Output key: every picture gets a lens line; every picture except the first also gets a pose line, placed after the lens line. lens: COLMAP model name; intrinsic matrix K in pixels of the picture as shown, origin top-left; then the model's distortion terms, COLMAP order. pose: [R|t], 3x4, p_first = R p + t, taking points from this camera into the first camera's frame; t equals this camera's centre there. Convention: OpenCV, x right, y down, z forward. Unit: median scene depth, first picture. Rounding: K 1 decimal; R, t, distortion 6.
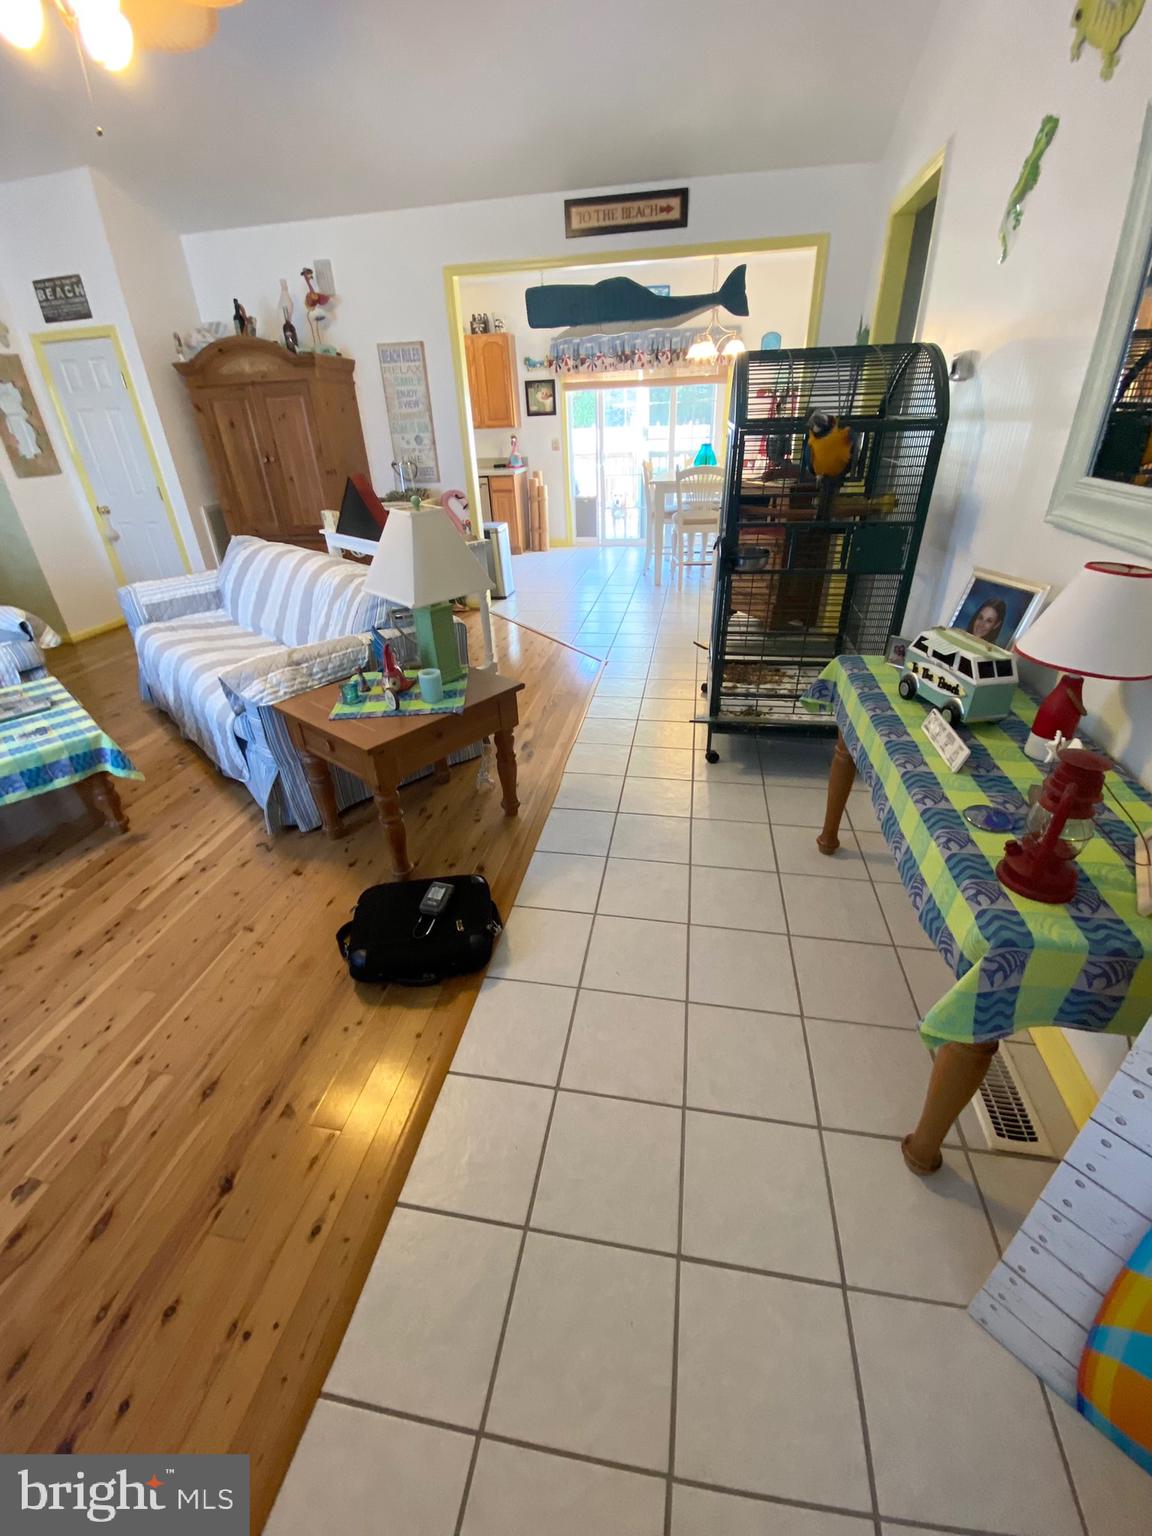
lens RADIAL K [[625.0, 0, 576.1], [0, 625.0, 766.0], [0, 0, 1]] dist [0.021202, -0.020529]
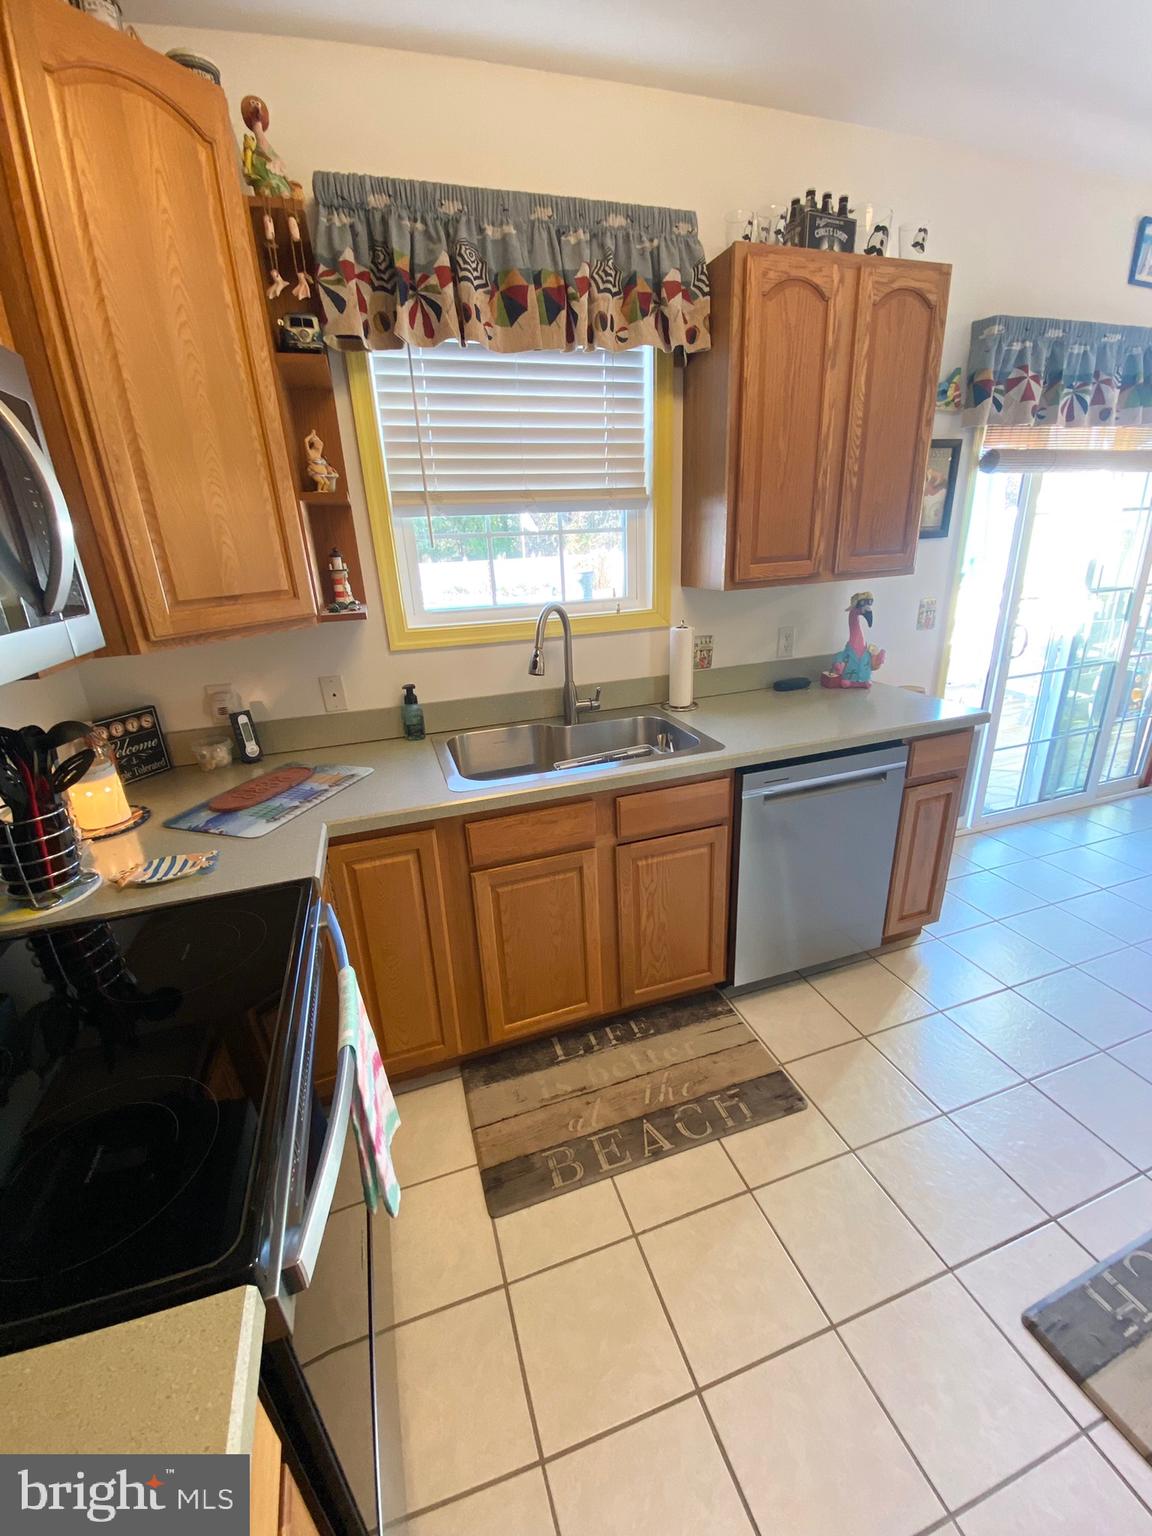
lens RADIAL K [[625.0, 0, 576.1], [0, 625.0, 766.0], [0, 0, 1]] dist [0.021202, -0.020529]
pose [[0.875471, -0.169230, 0.452672, -0.400914], [0.247049, 0.961761, -0.118244, -0.459201], [-0.415352, 0.215351, 0.883802, 0.828144]]
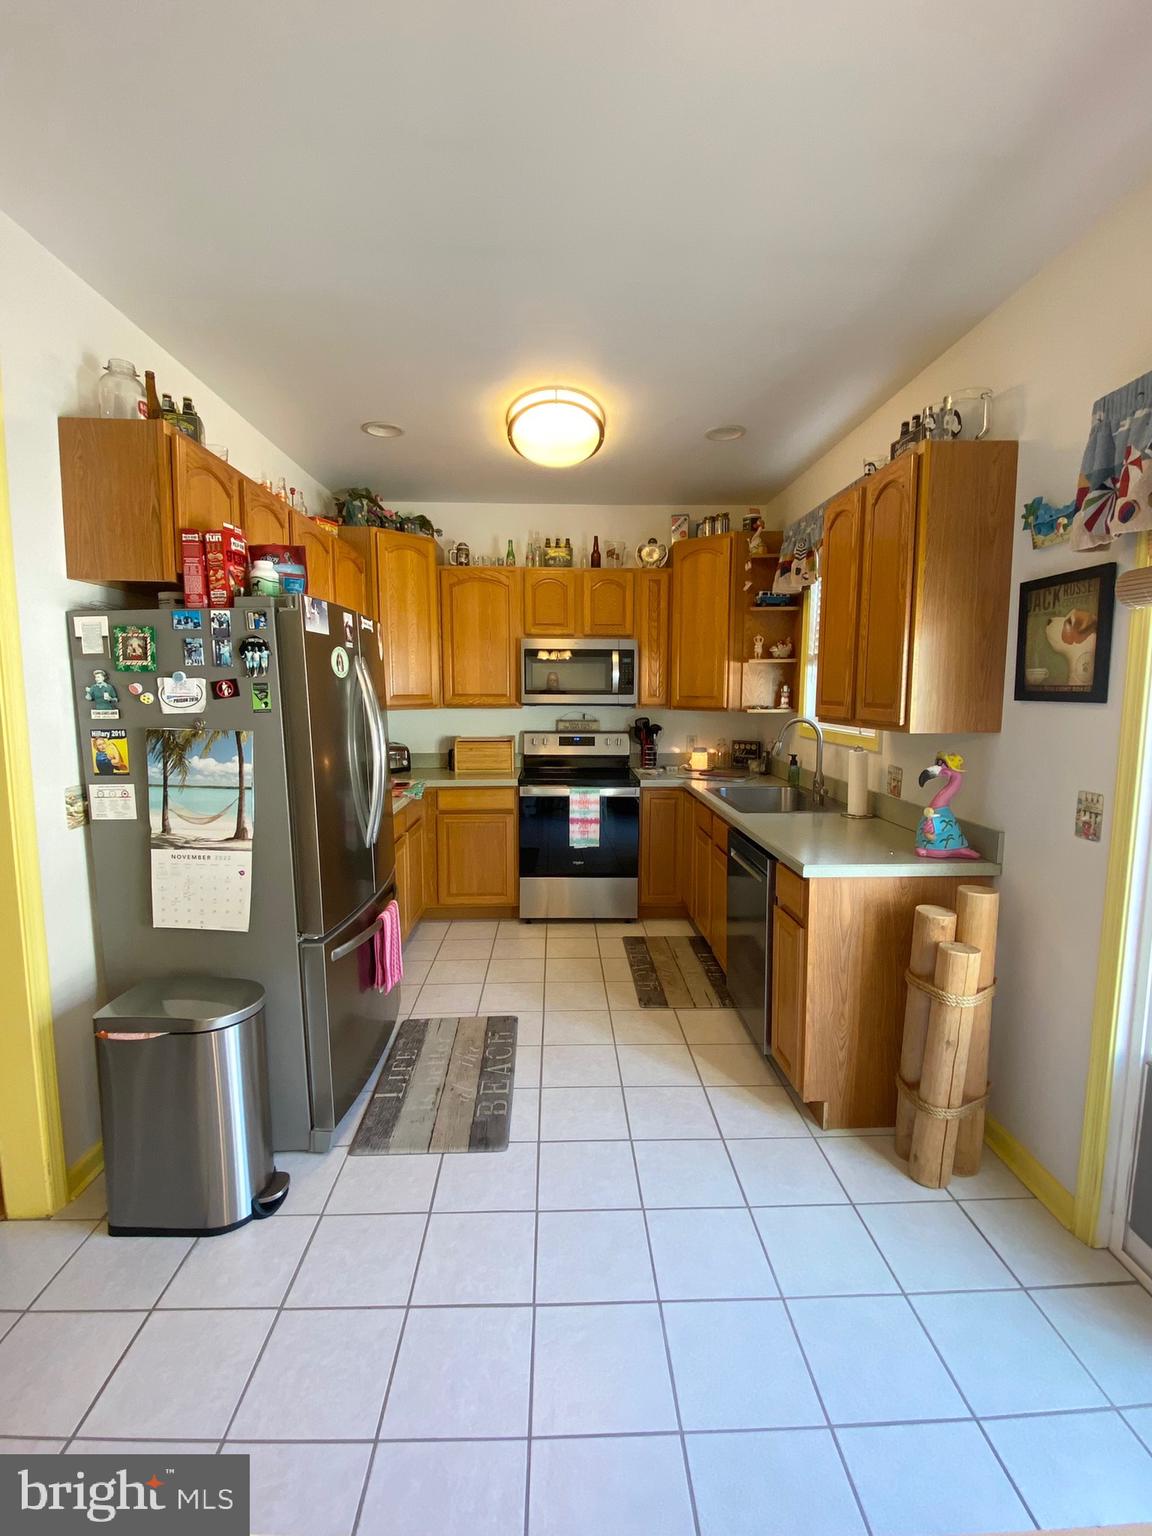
lens RADIAL K [[685.6, 0, 576.0], [0, 685.6, 768.0], [0, 0, 1]] dist [0.037785, -0.039367]
pose [[0.212797, 0.150936, -0.965368, 0.173800], [-0.480382, 0.876506, 0.031152, -0.469429], [0.850853, 0.457117, 0.259025, 0.810832]]
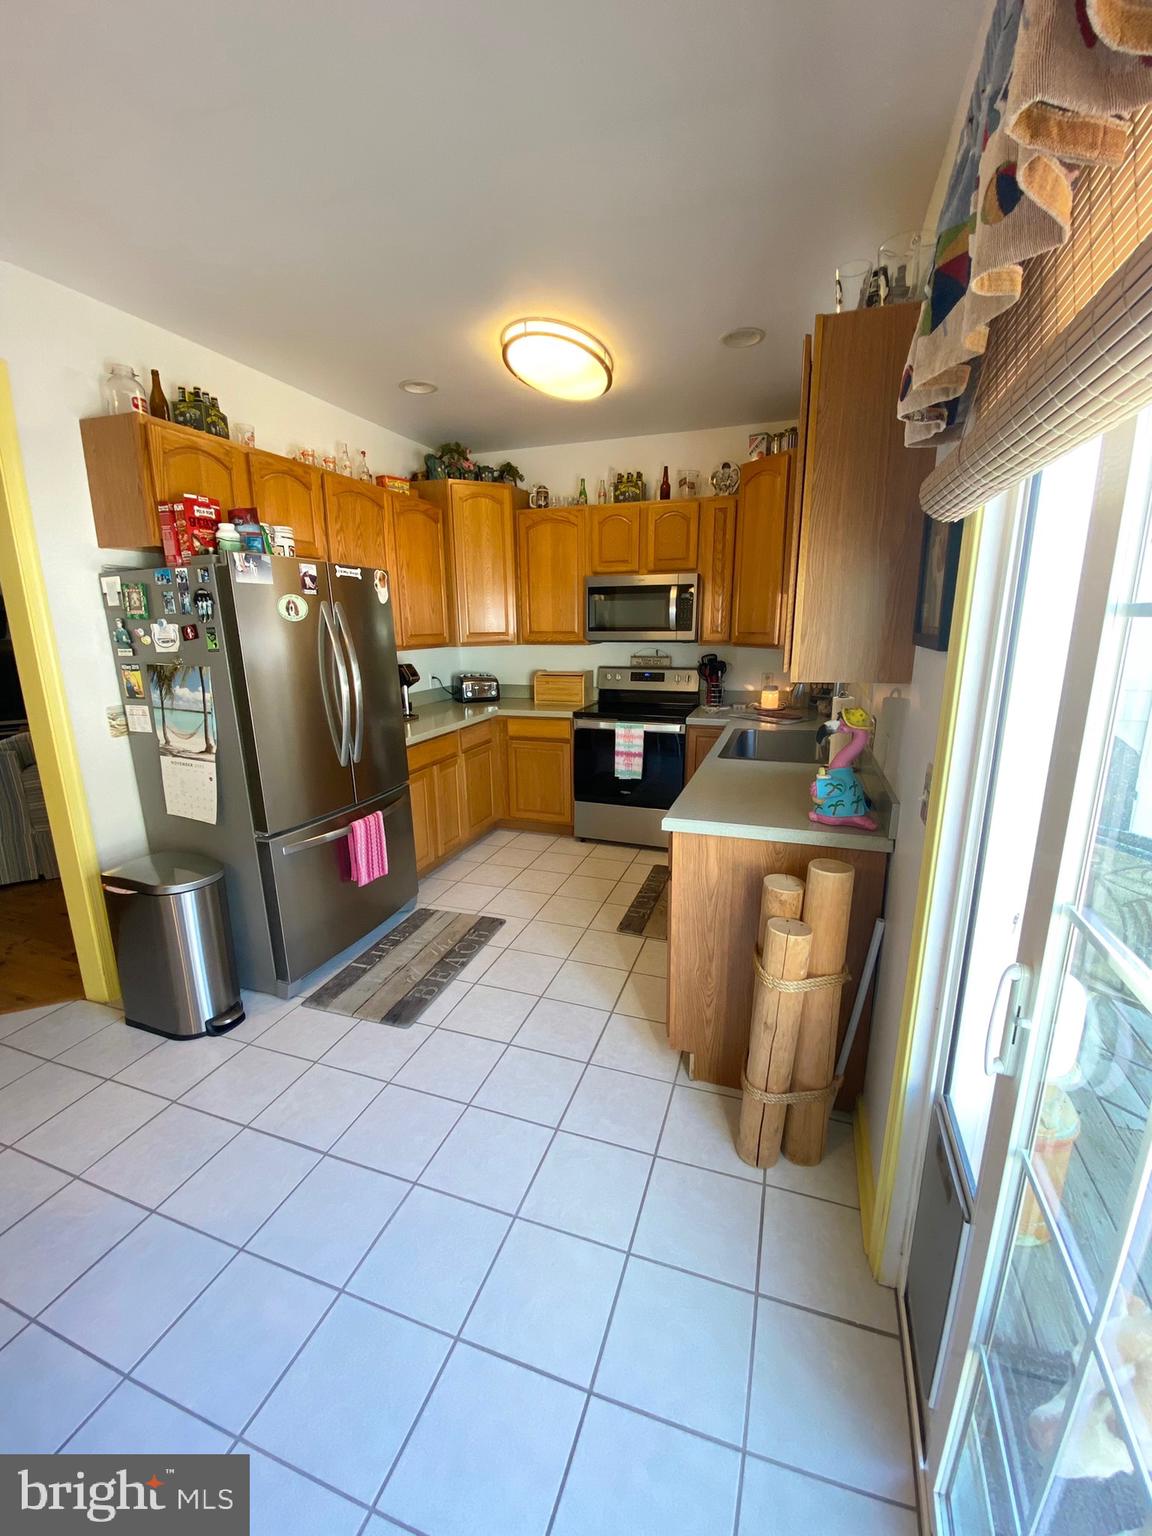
lens RADIAL K [[619.0, 0, 576.4], [0, 619.0, 769.4], [0, 0, 1]] dist [0.035516, -0.030275]
pose [[-0.154339, 0.267872, -0.951012, 0.158083], [-0.464618, 0.829800, 0.309132, -0.554443], [0.871957, 0.489568, -0.003613, 0.958114]]
